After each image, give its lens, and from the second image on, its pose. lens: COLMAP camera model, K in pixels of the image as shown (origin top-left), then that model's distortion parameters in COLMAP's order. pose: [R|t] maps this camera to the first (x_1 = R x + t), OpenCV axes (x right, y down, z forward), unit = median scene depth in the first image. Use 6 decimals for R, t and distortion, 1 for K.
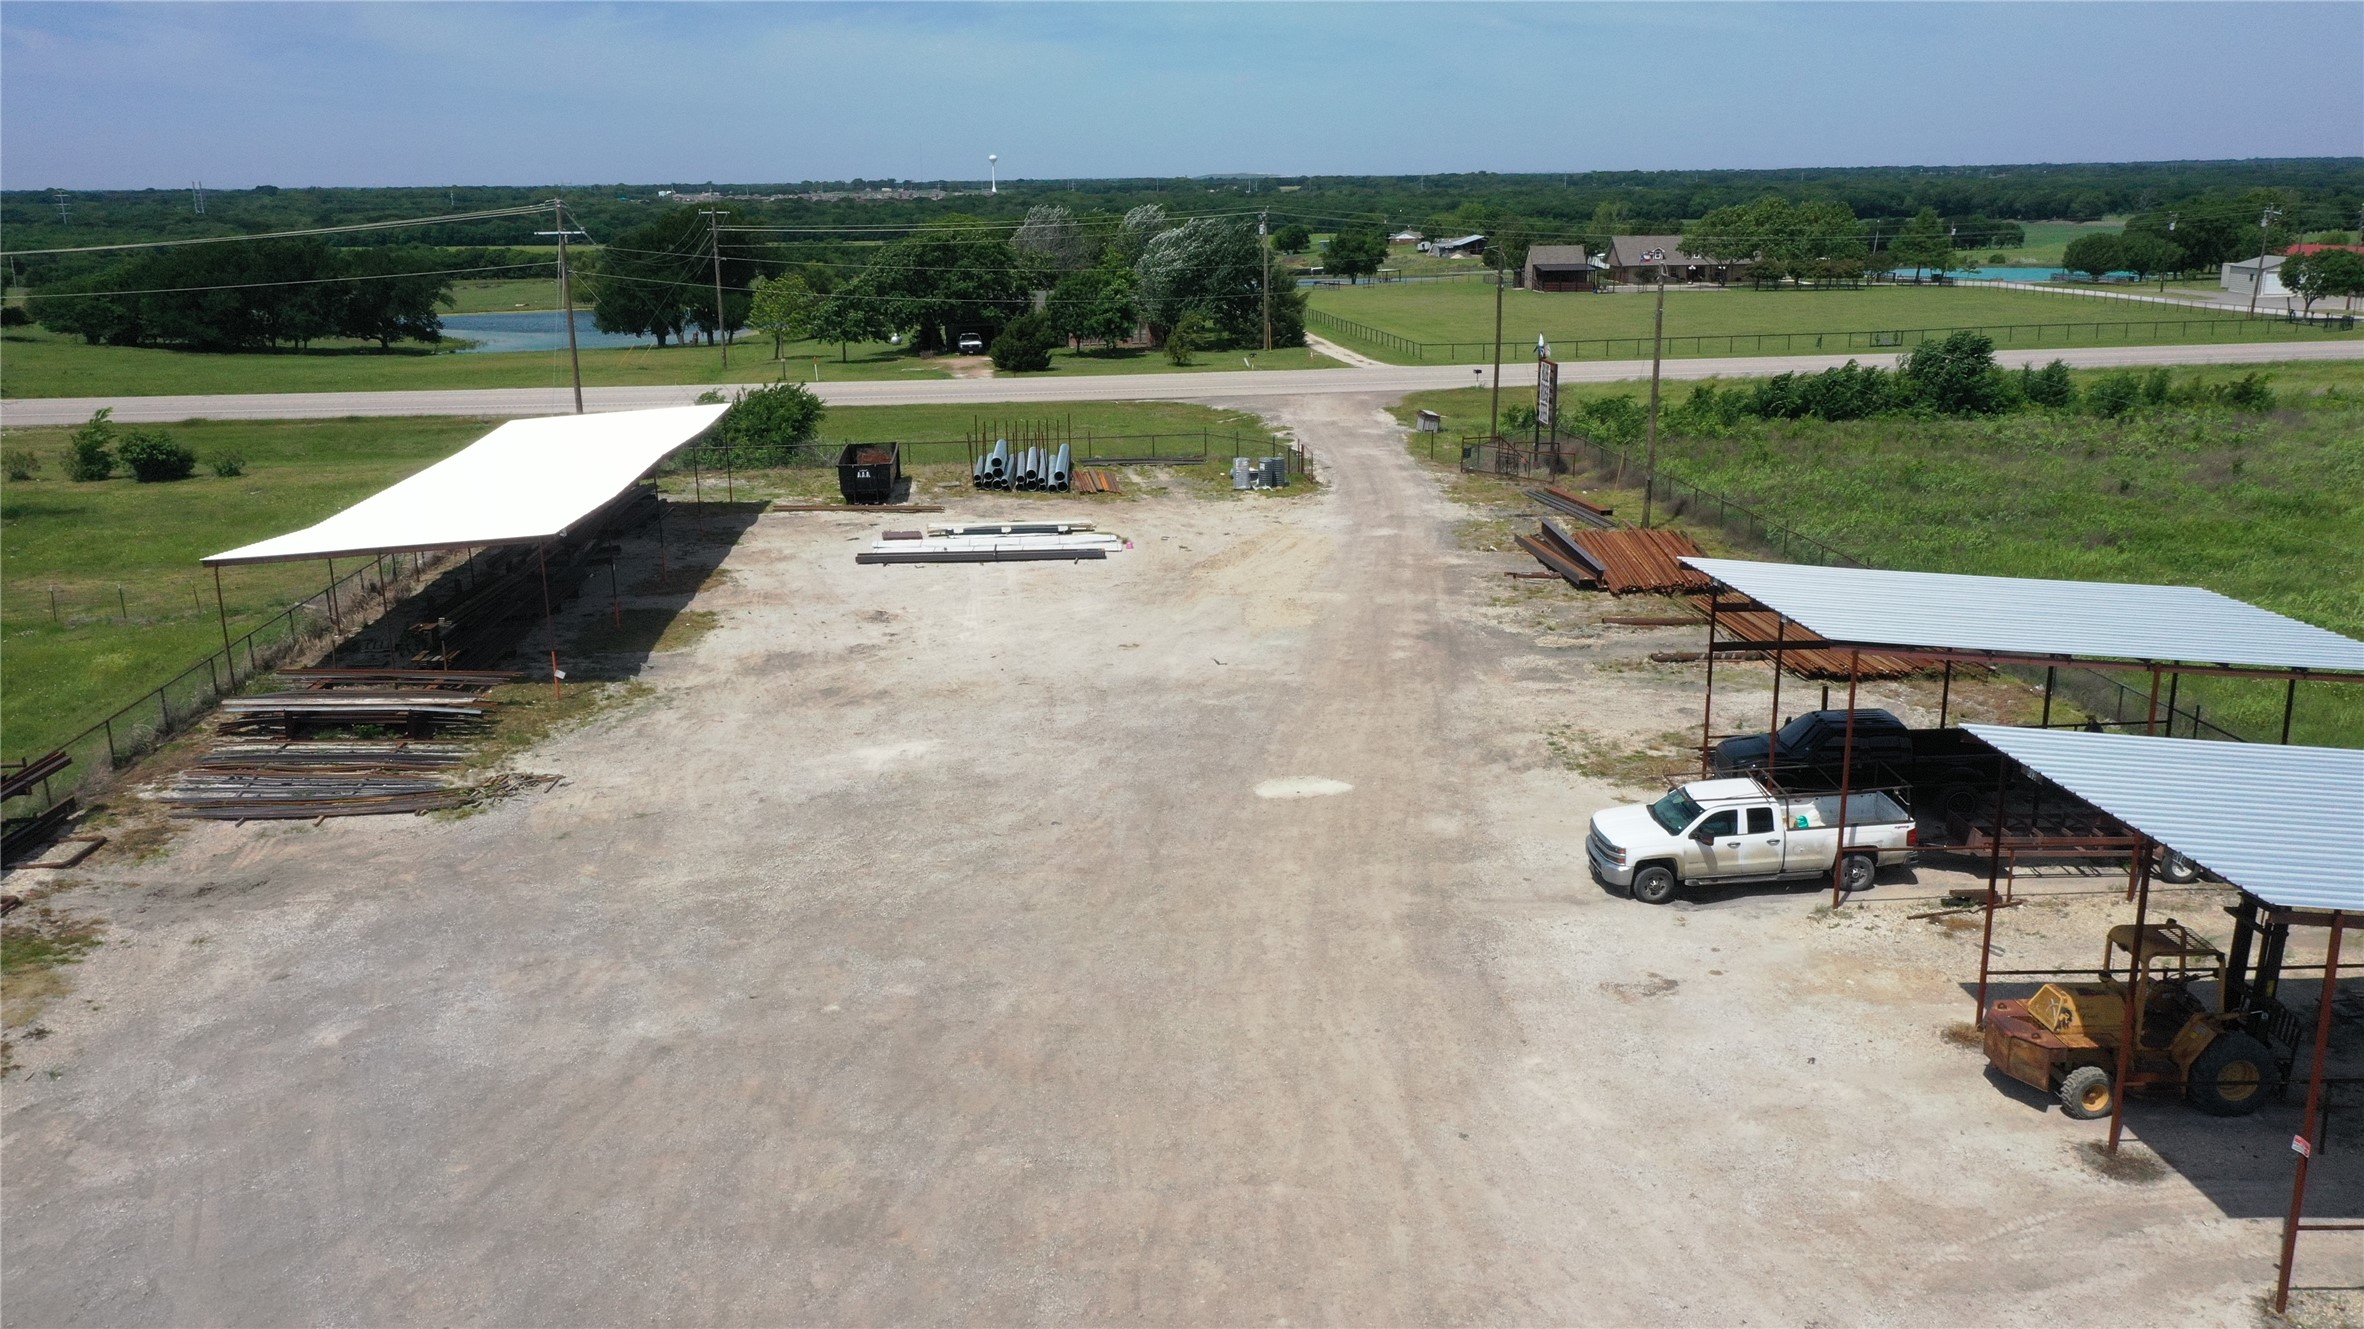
lens RADIAL K [[1874.6, 0, 1186.7], [0, 1874.6, 655.4], [0, 0, 1]] dist [0.015318, -0.005973]
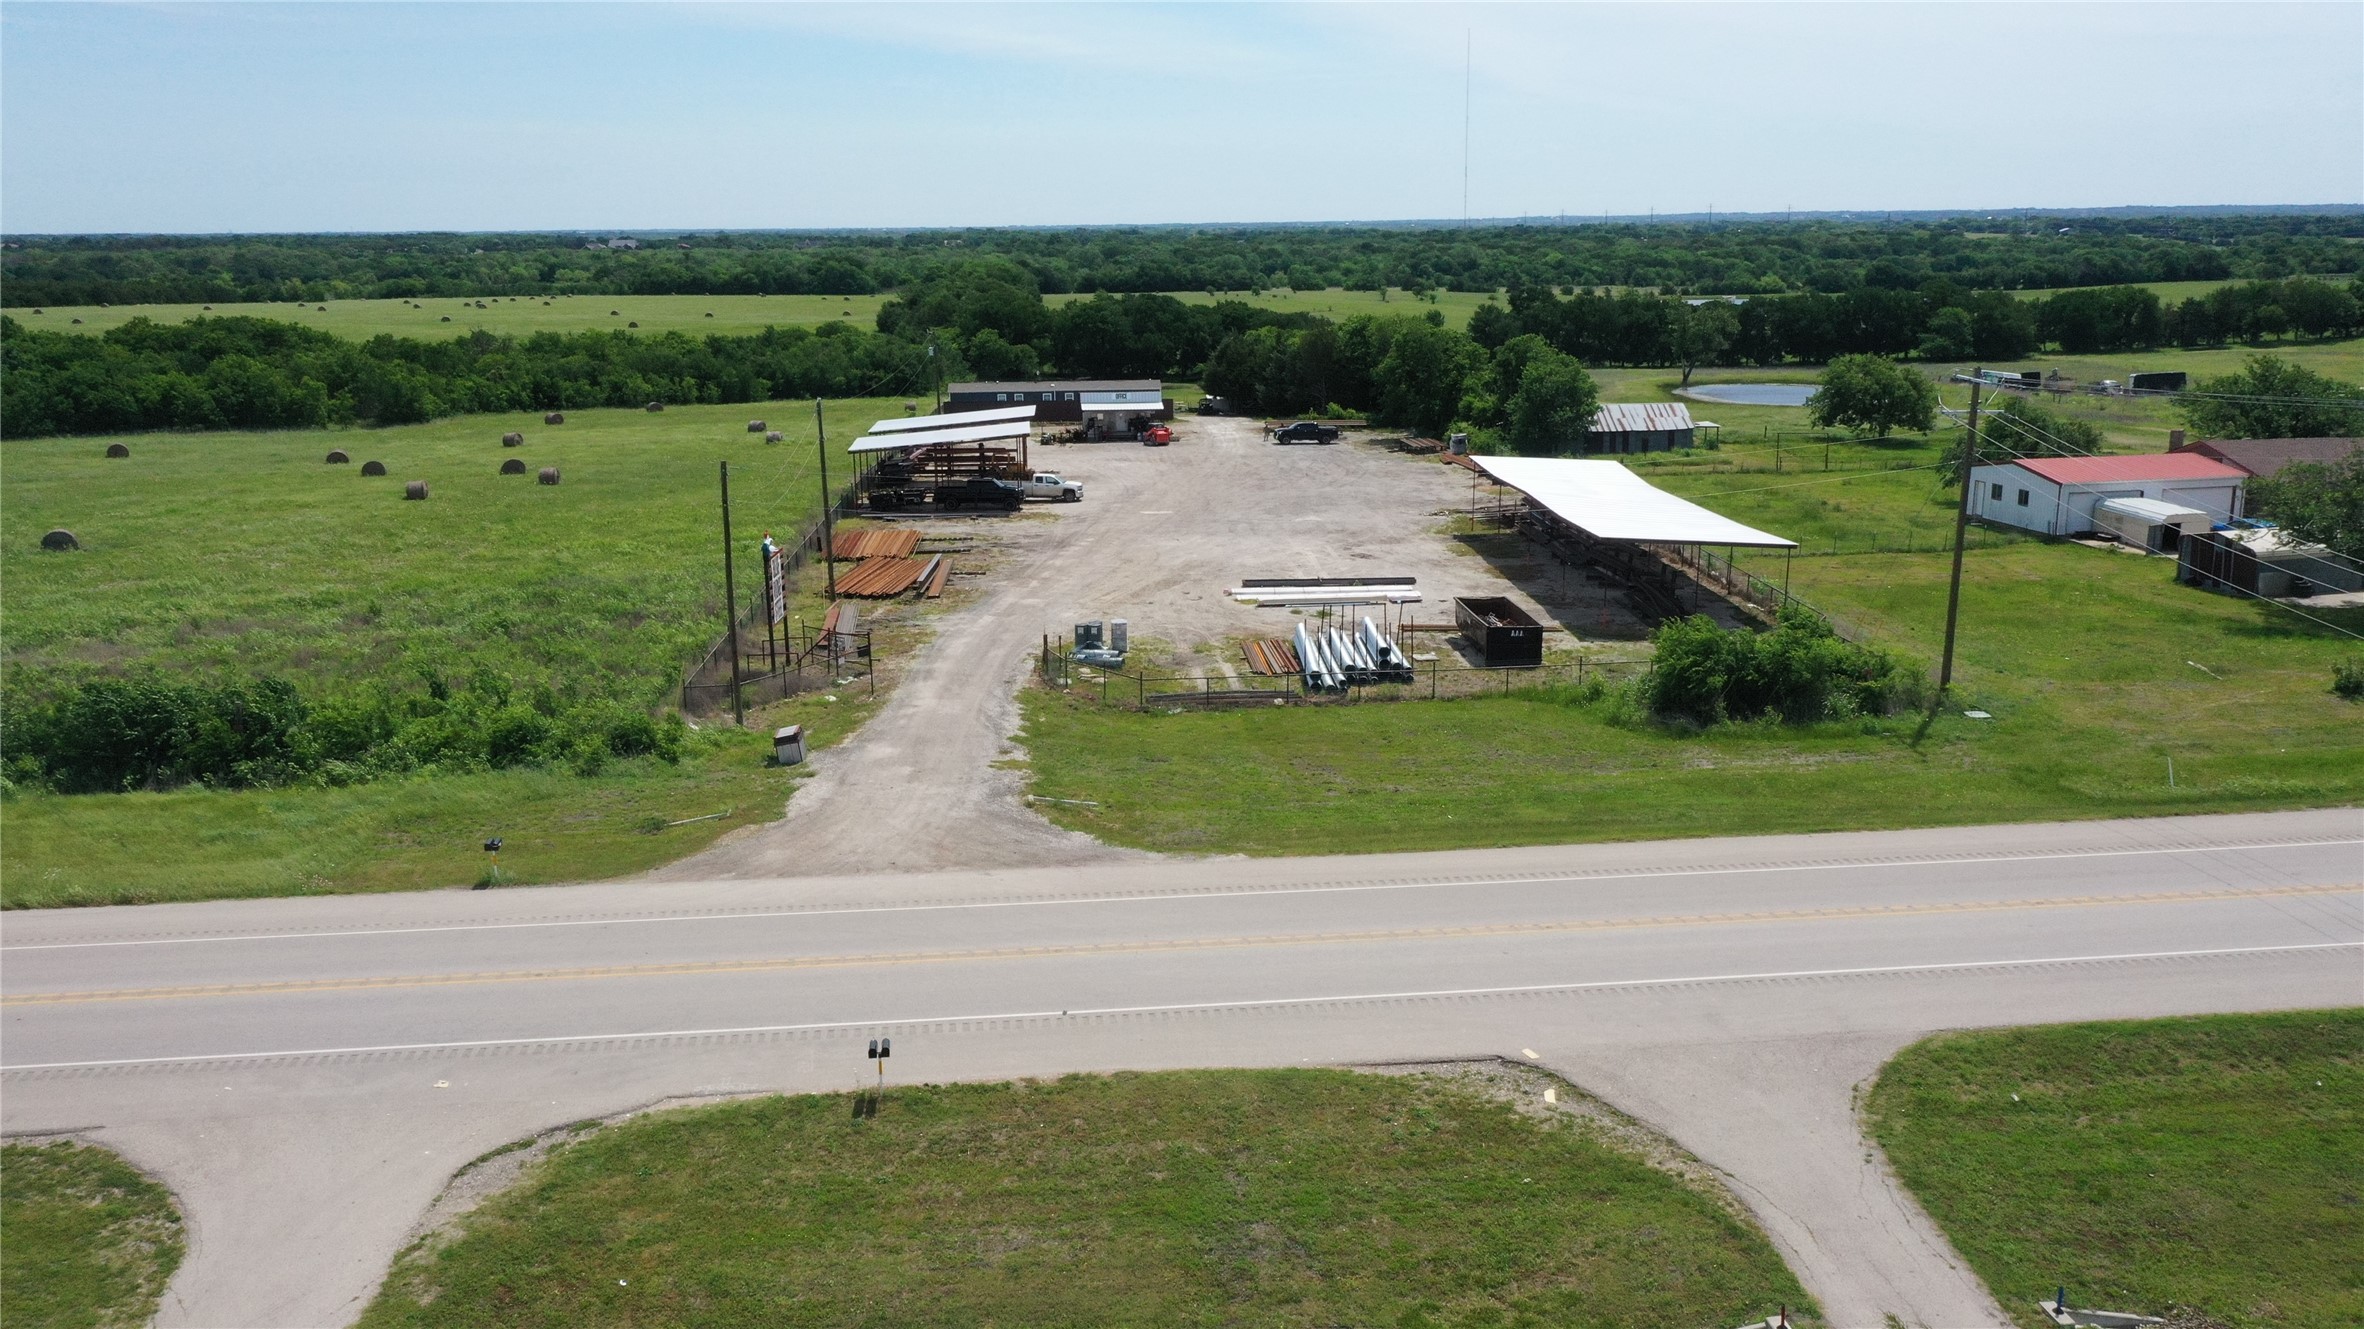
lens RADIAL K [[1874.6, 0, 1186.7], [0, 1874.6, 655.4], [0, 0, 1]] dist [0.015318, -0.005973]
pose [[-0.999429, 0.013753, 0.030876, -0.051092], [0.026307, 0.890069, 0.455067, -0.760569], [-0.021223, 0.455619, -0.889922, 2.668752]]
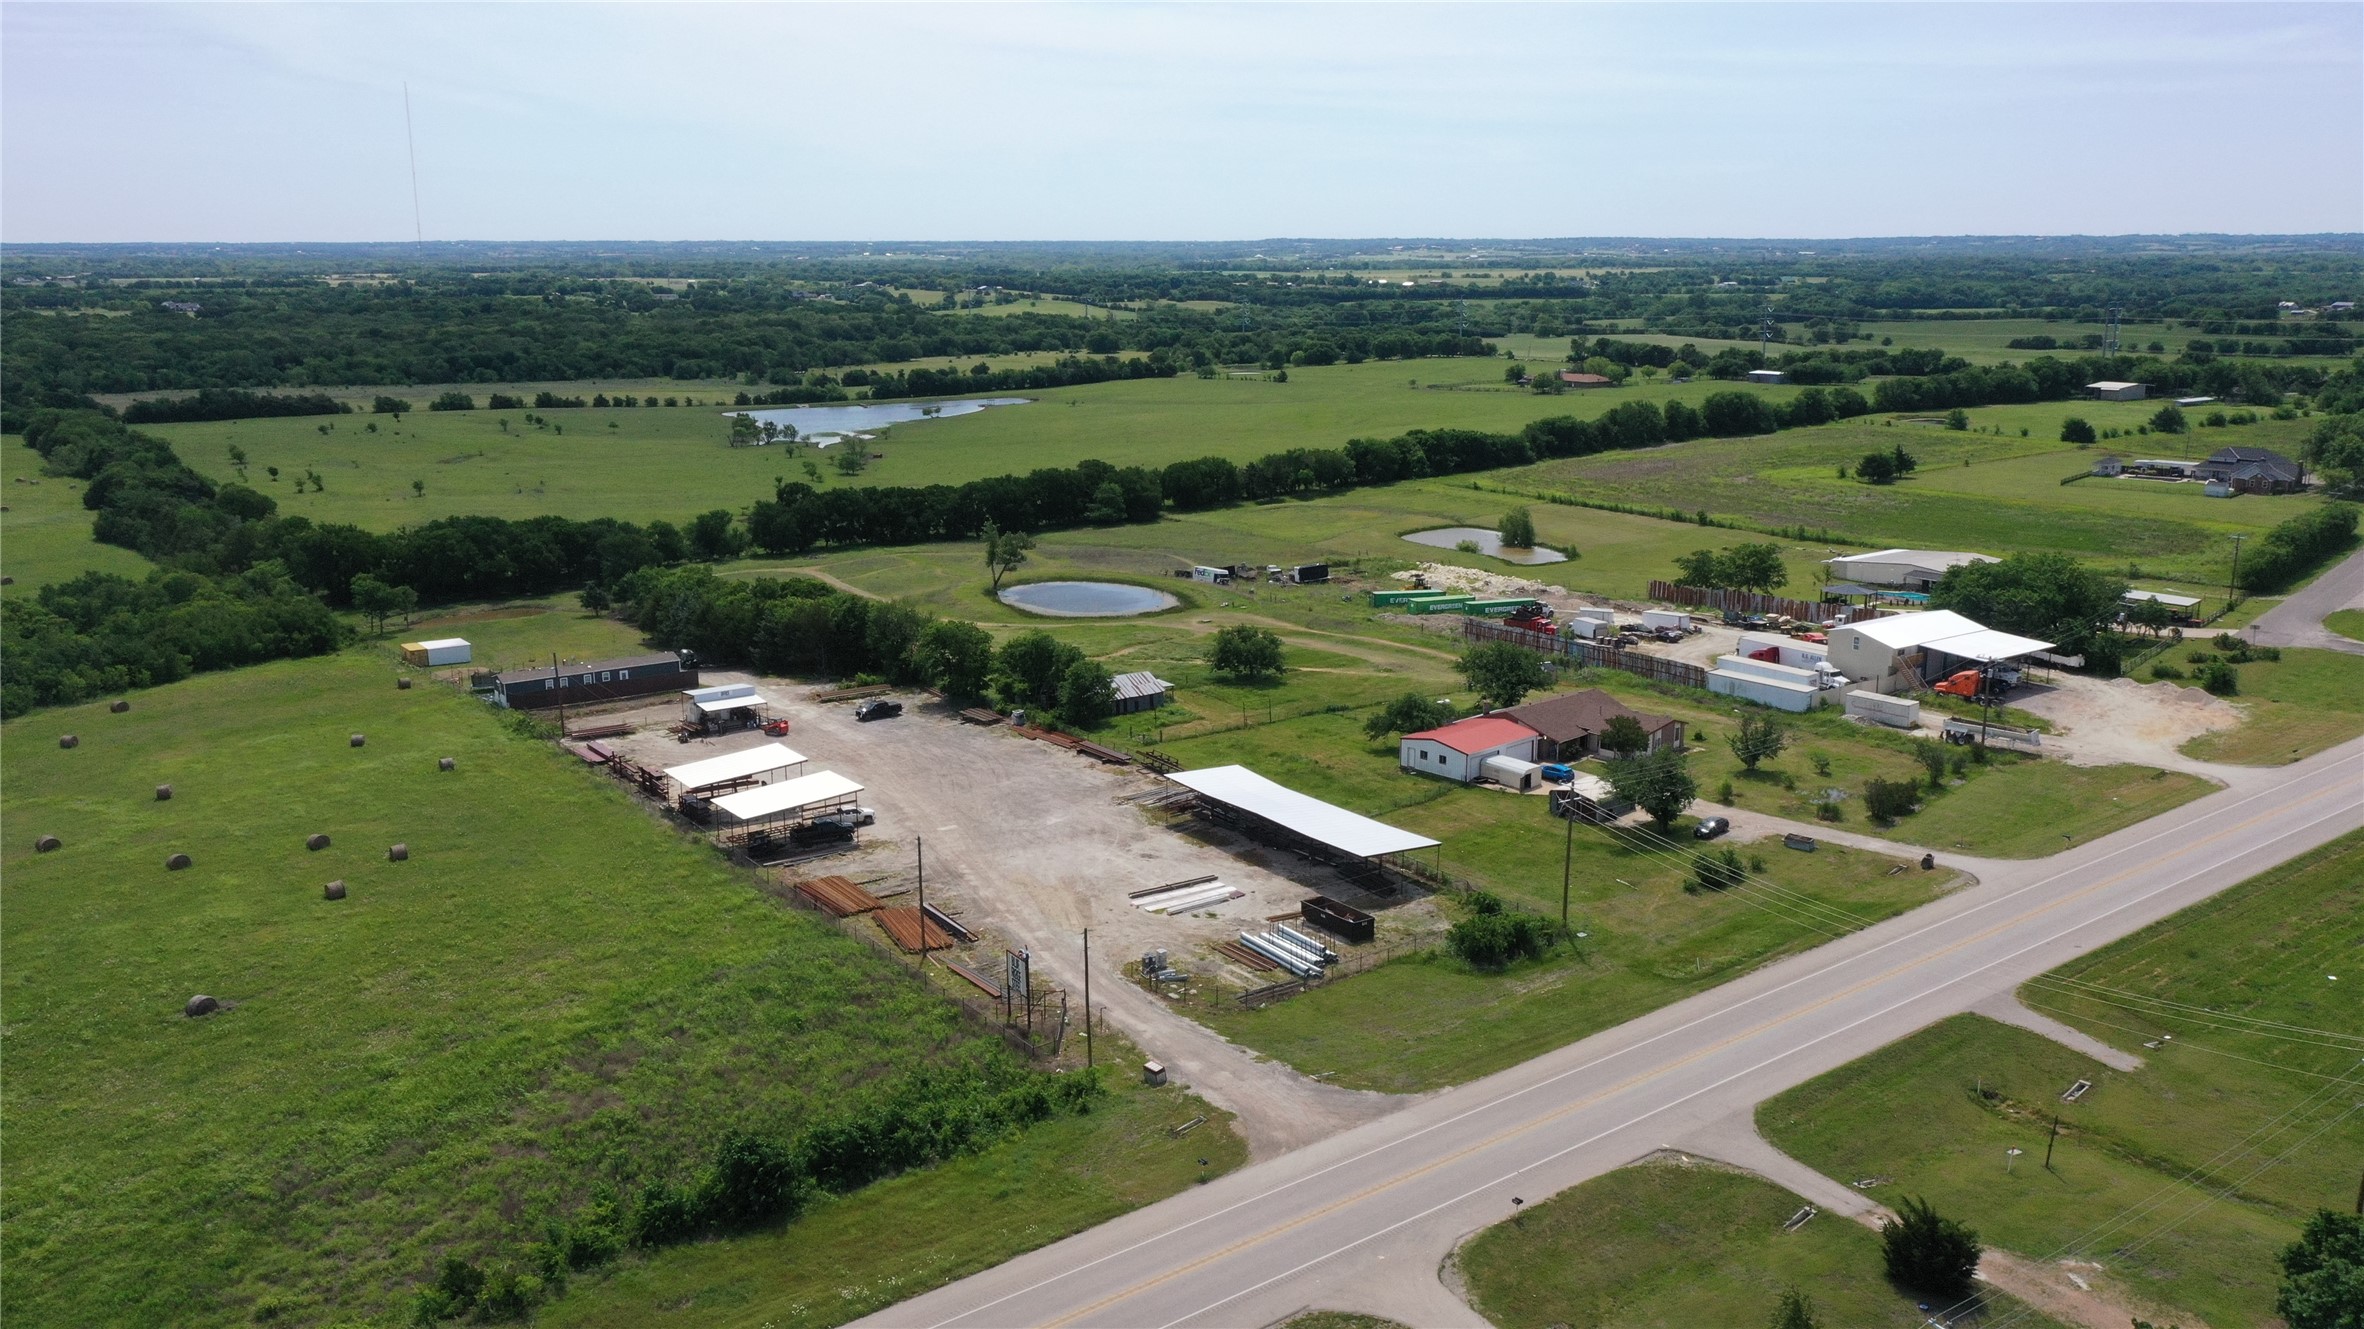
lens RADIAL K [[1874.6, 0, 1186.7], [0, 1874.6, 655.4], [0, 0, 1]] dist [0.015318, -0.005973]
pose [[-0.862568, 0.119867, -0.491536, 1.191640], [-0.114614, 0.899977, 0.420601, -1.551101], [0.492788, 0.419134, -0.762553, 3.162483]]
